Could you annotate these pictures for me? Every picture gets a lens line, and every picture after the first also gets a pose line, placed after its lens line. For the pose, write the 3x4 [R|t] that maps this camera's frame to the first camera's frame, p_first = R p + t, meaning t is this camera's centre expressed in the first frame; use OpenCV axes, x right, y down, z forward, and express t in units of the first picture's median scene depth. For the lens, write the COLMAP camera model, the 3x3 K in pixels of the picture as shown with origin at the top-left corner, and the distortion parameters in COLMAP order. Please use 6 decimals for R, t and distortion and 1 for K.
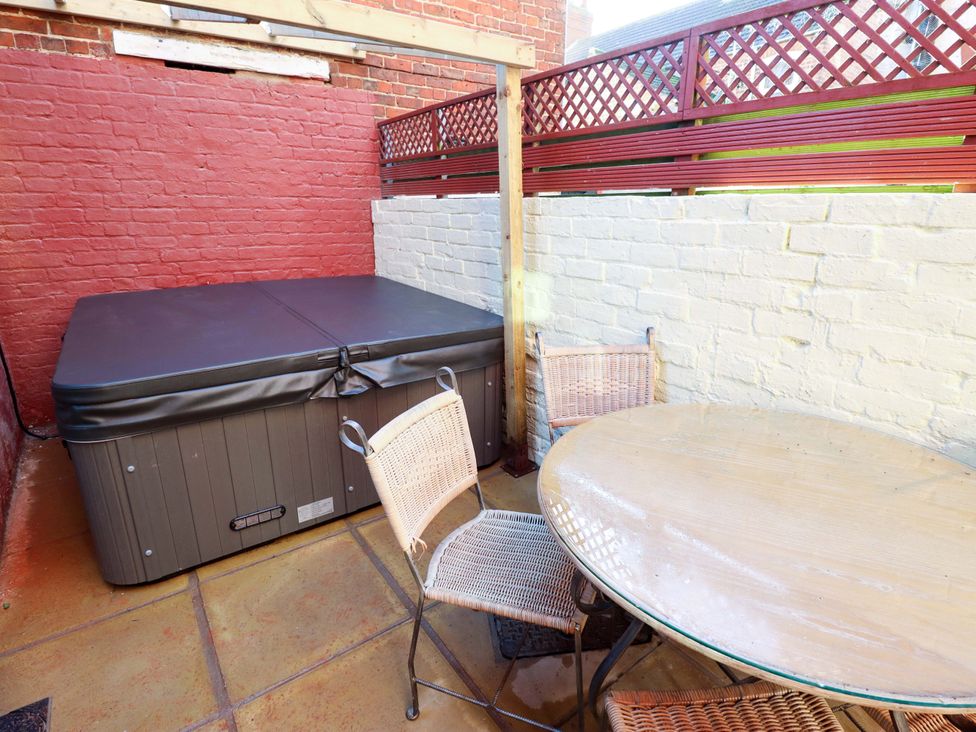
lens RADIAL K [[509.7, 0, 499.5], [0, 509.7, 359.2], [0, 0, 1]] dist [0.003553, -0.015756]
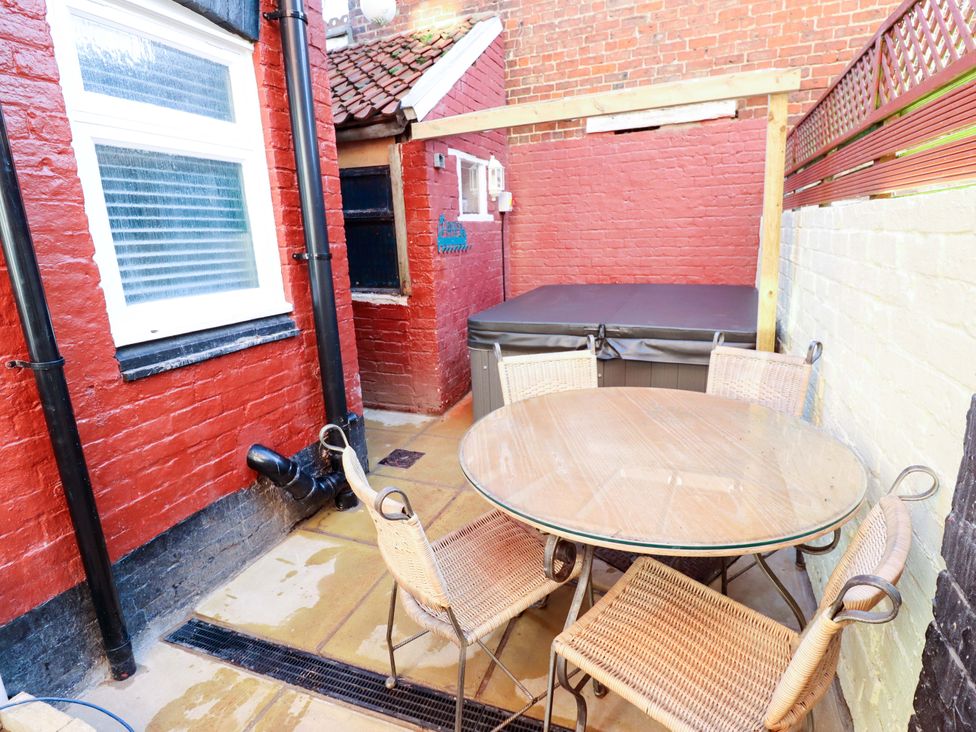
lens RADIAL K [[509.7, 0, 499.5], [0, 509.7, 359.2], [0, 0, 1]] dist [0.003553, -0.015756]
pose [[0.524319, 0.178979, -0.832500, 0.485928], [-0.203895, 0.975609, 0.081330, 0.008770], [0.826750, 0.127100, 0.548023, -0.009400]]
